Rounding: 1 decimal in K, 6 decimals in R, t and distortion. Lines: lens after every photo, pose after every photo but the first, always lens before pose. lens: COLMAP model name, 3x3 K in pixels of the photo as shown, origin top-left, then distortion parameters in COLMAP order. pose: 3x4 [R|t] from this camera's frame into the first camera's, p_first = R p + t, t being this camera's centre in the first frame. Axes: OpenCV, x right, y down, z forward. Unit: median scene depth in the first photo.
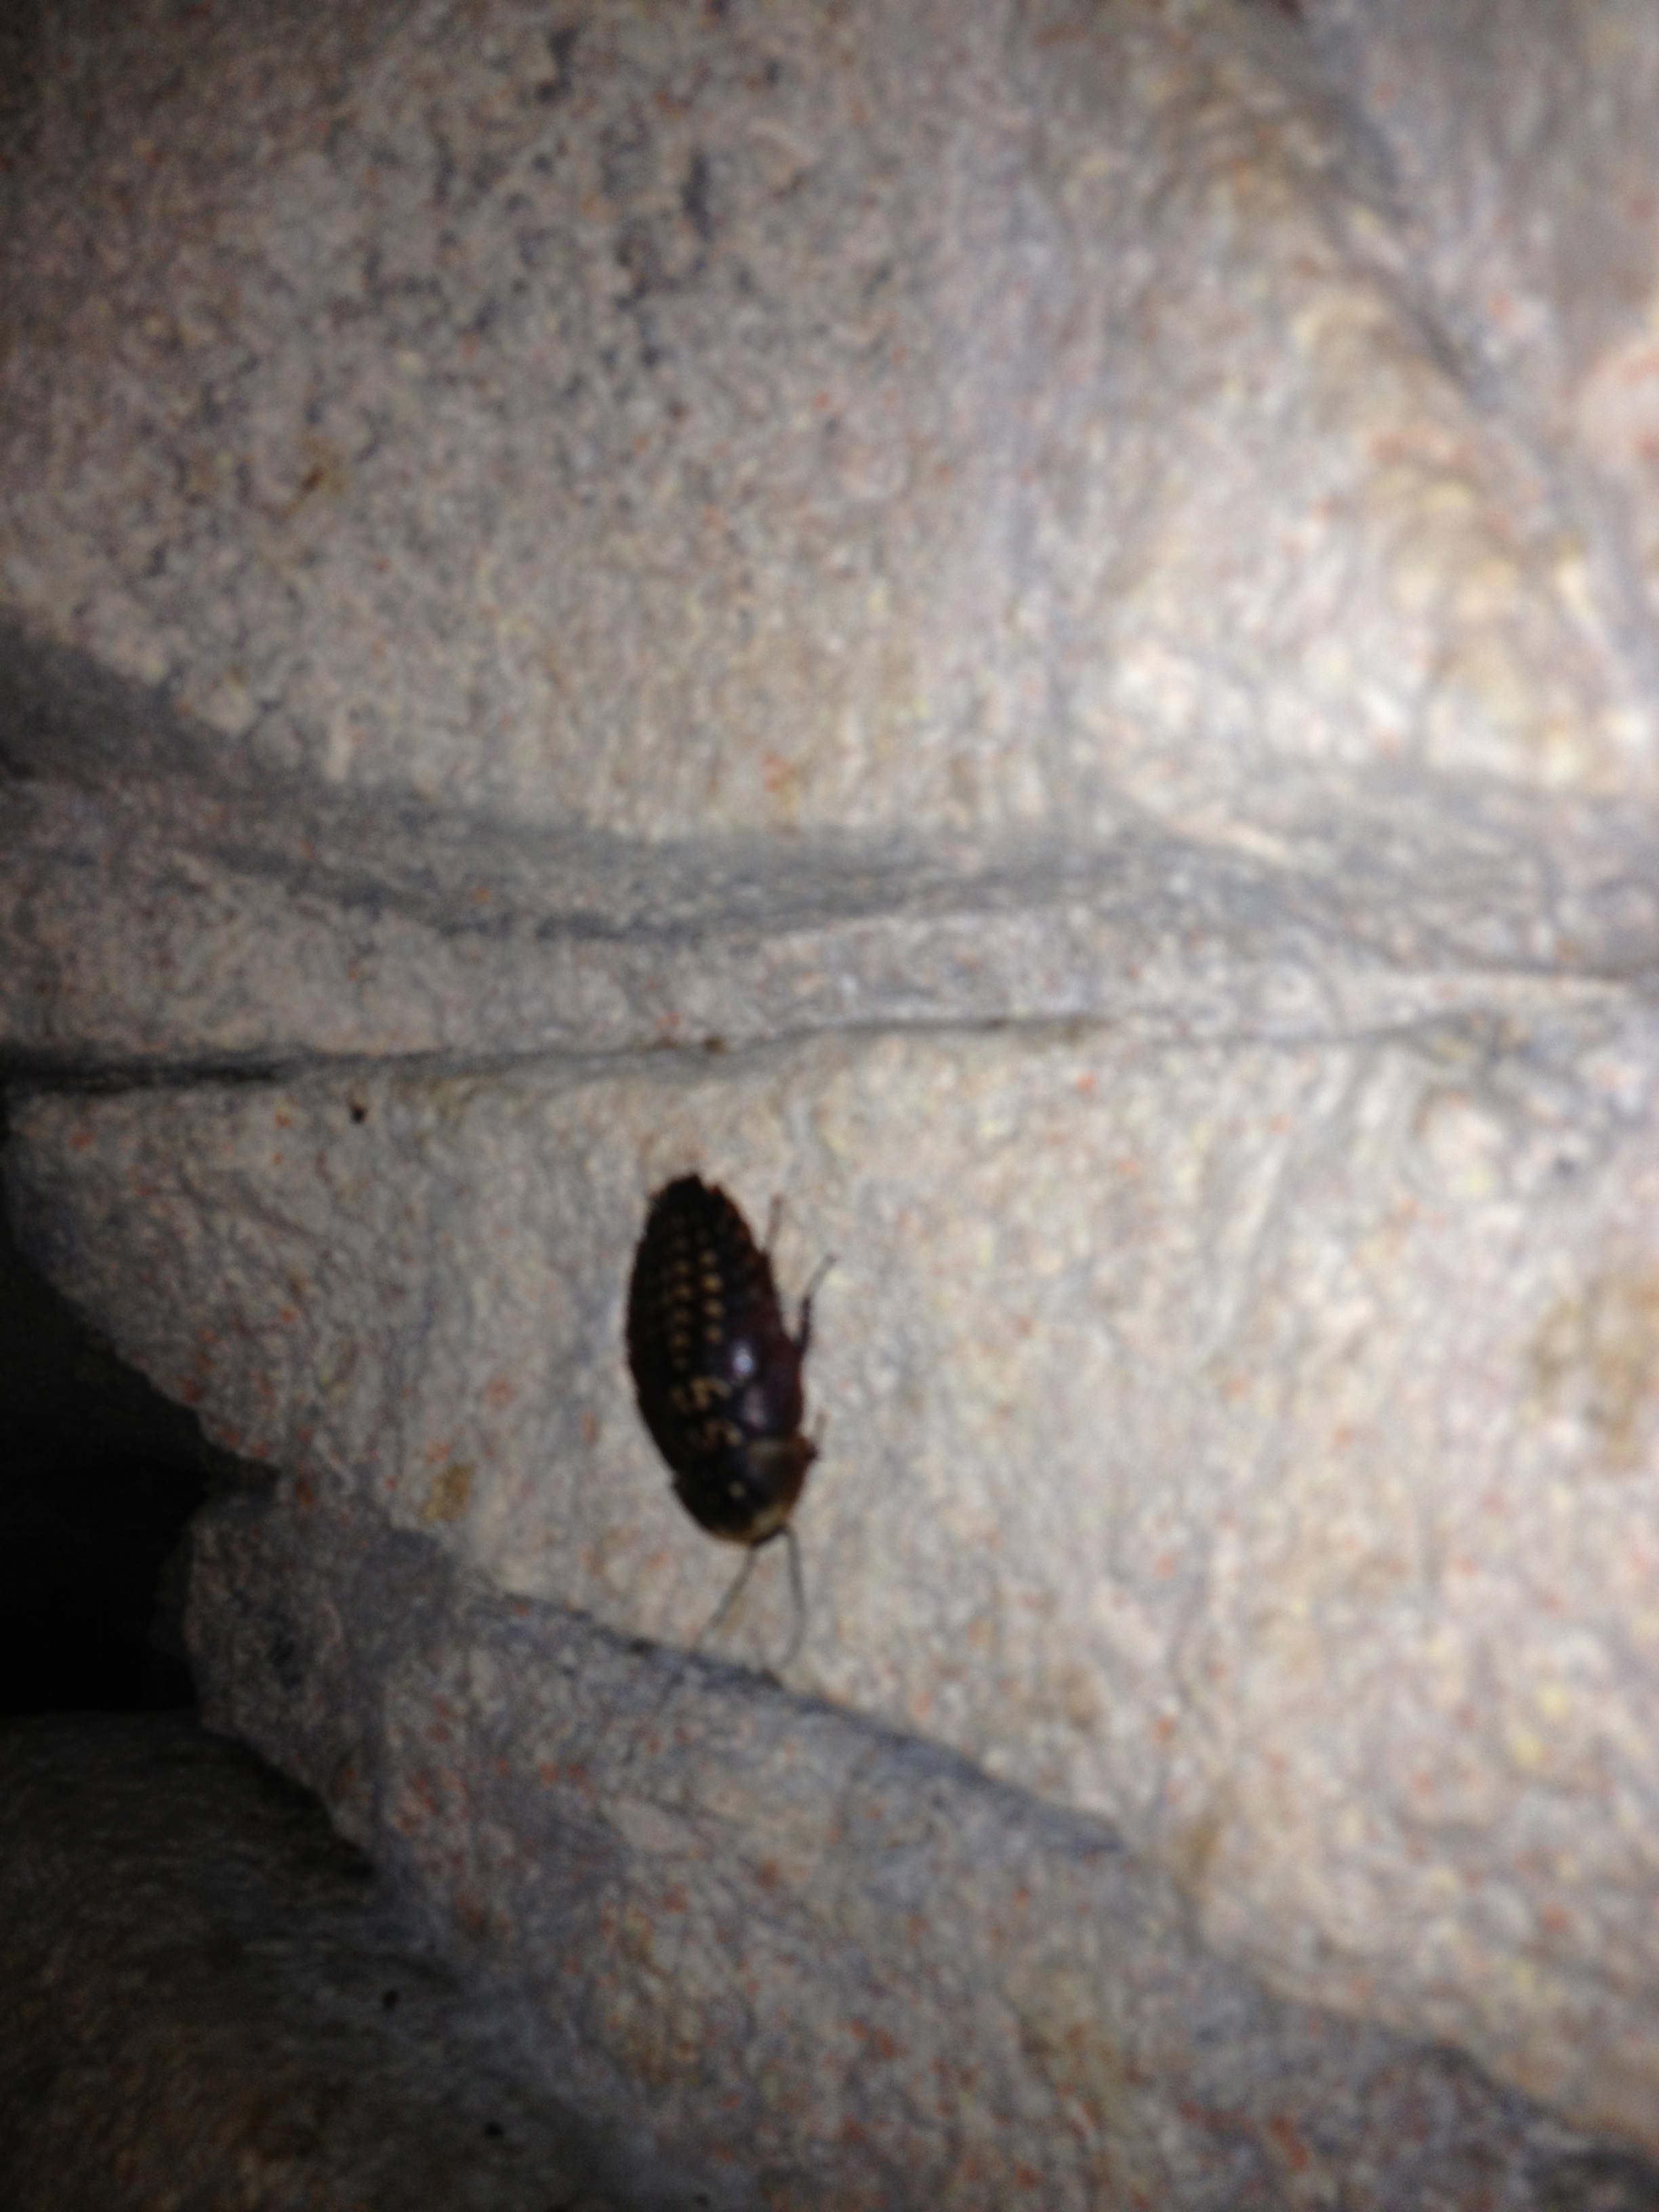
lens RADIAL K [[2068.6, 0, 829.5], [0, 2068.6, 1106.0], [0, 0, 1]] dist [0.144315, -0.310372]
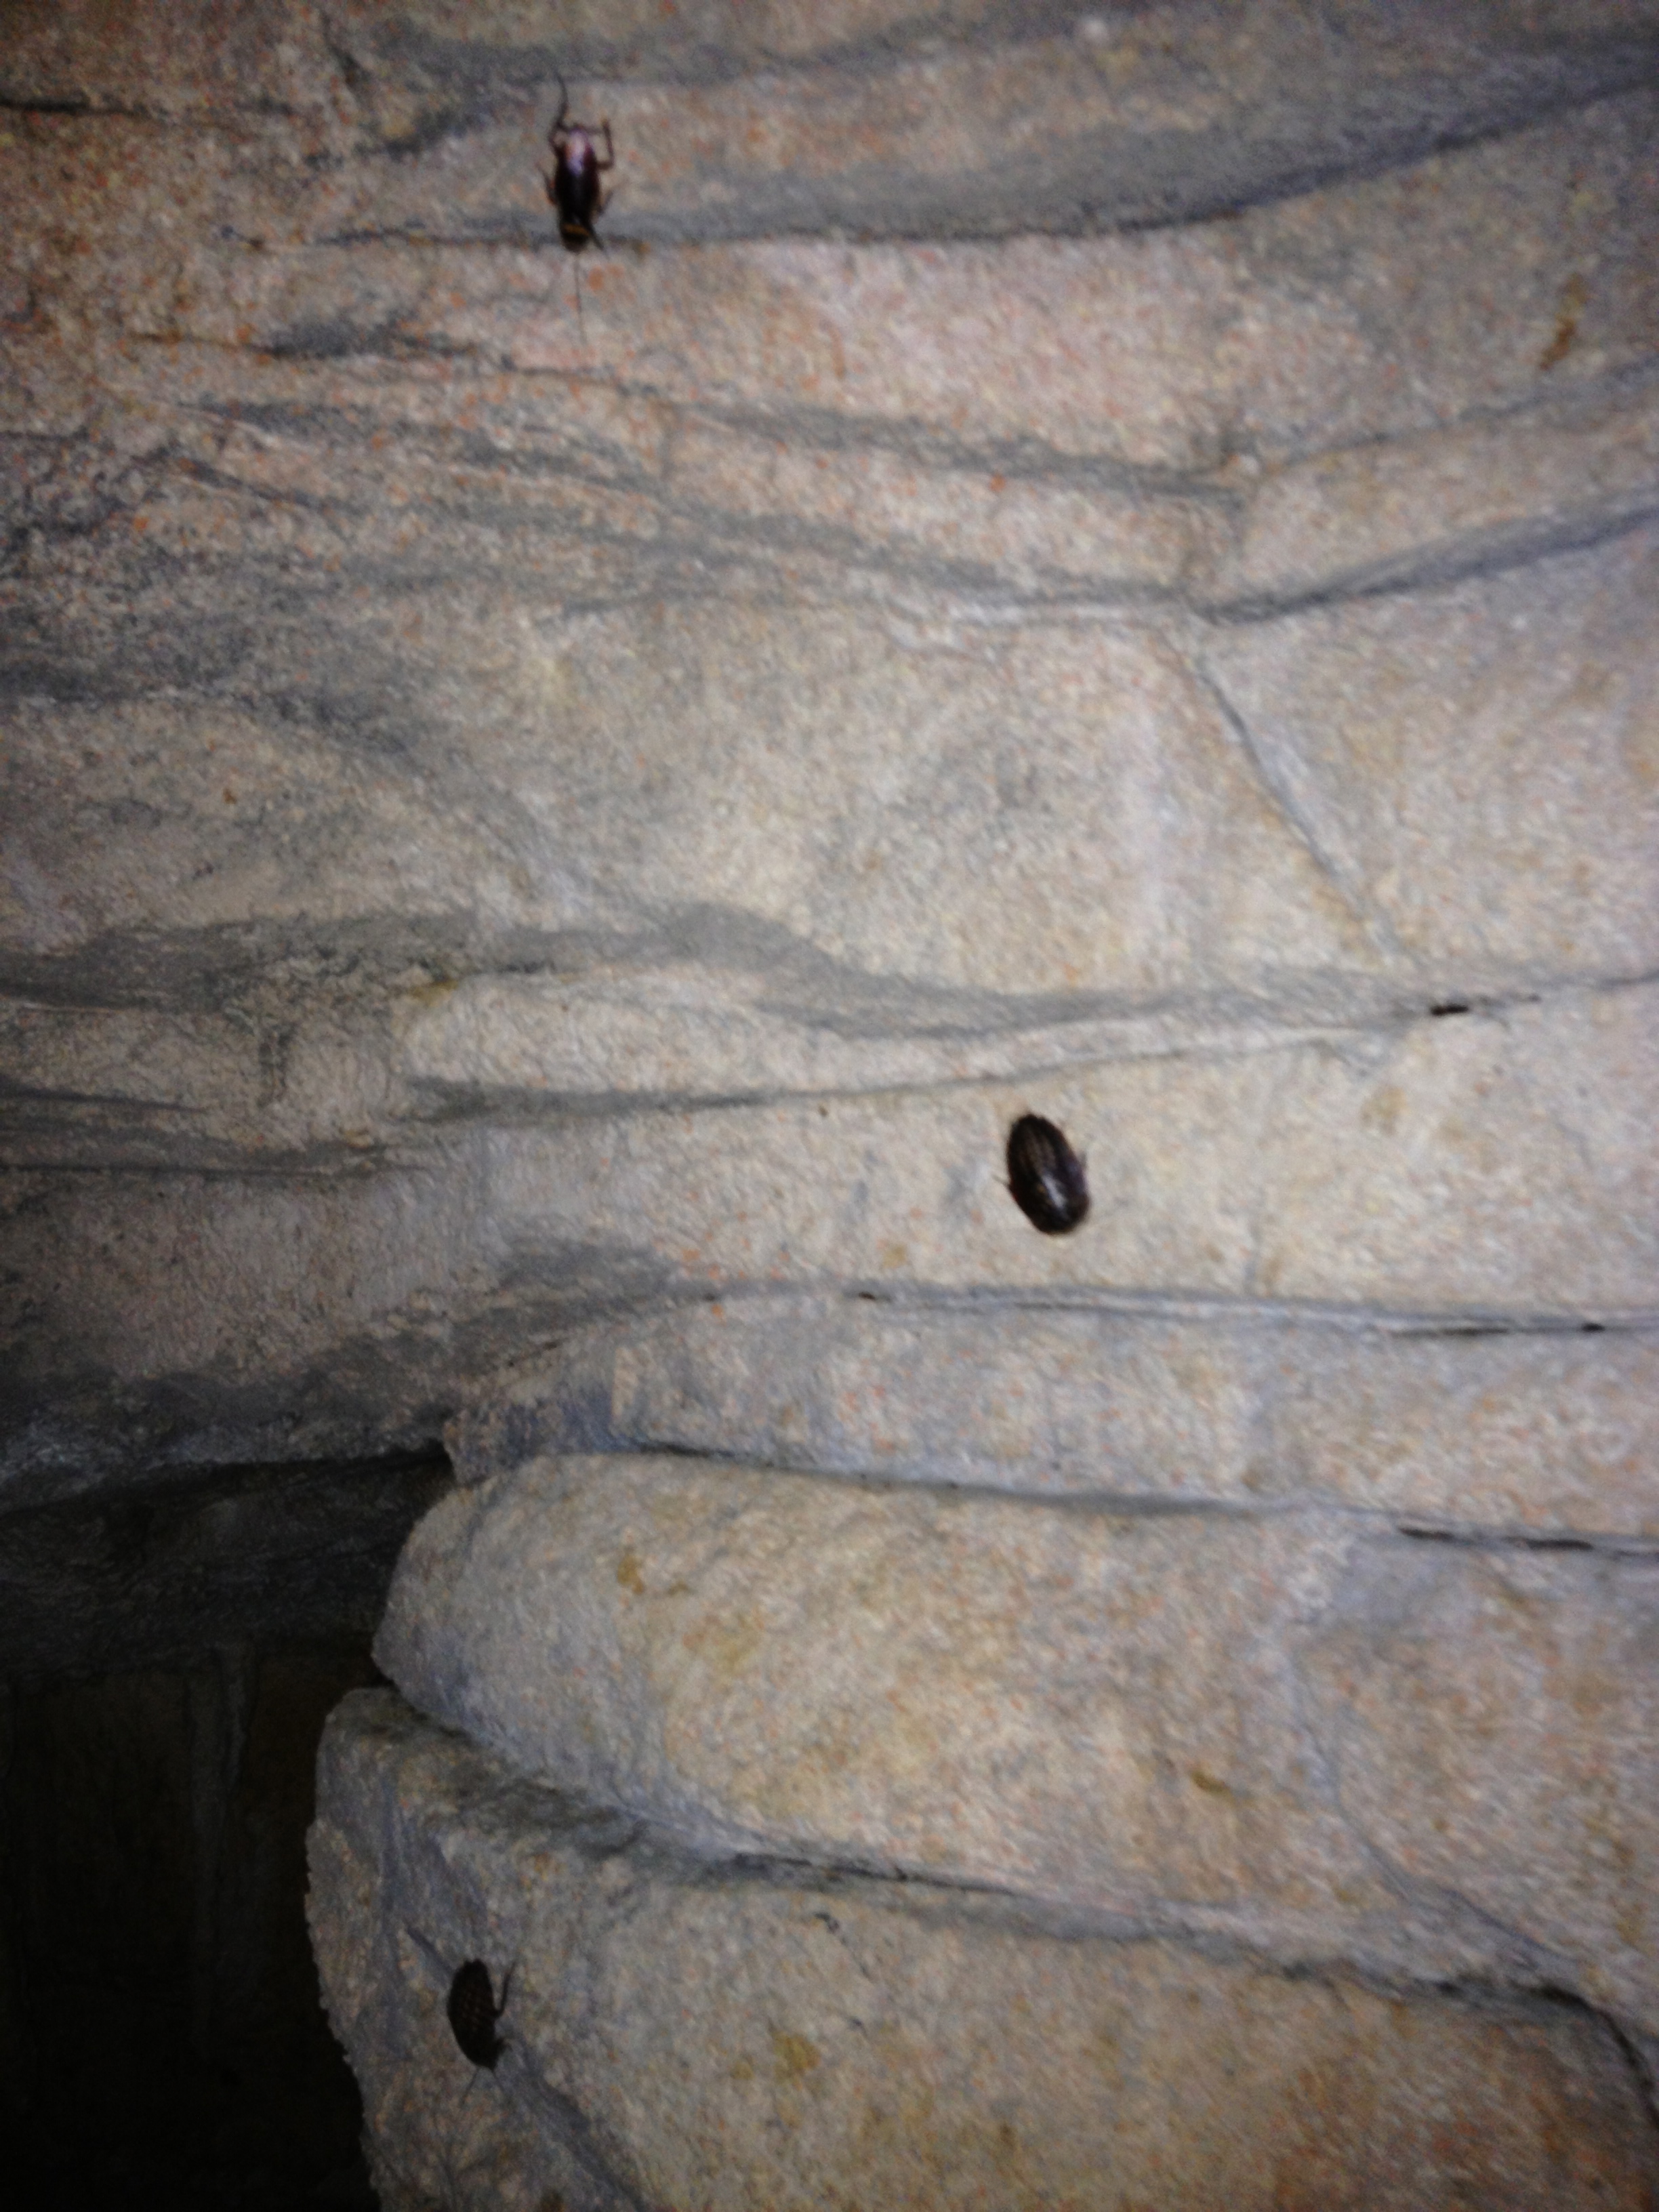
lens RADIAL K [[2068.6, 0, 829.5], [0, 2068.6, 1106.0], [0, 0, 1]] dist [0.144315, -0.310372]
pose [[0.957049, -0.009678, 0.289764, -1.141105], [0.039207, 0.994582, -0.096278, 0.283351], [-0.287262, 0.103504, 0.952243, -1.590986]]
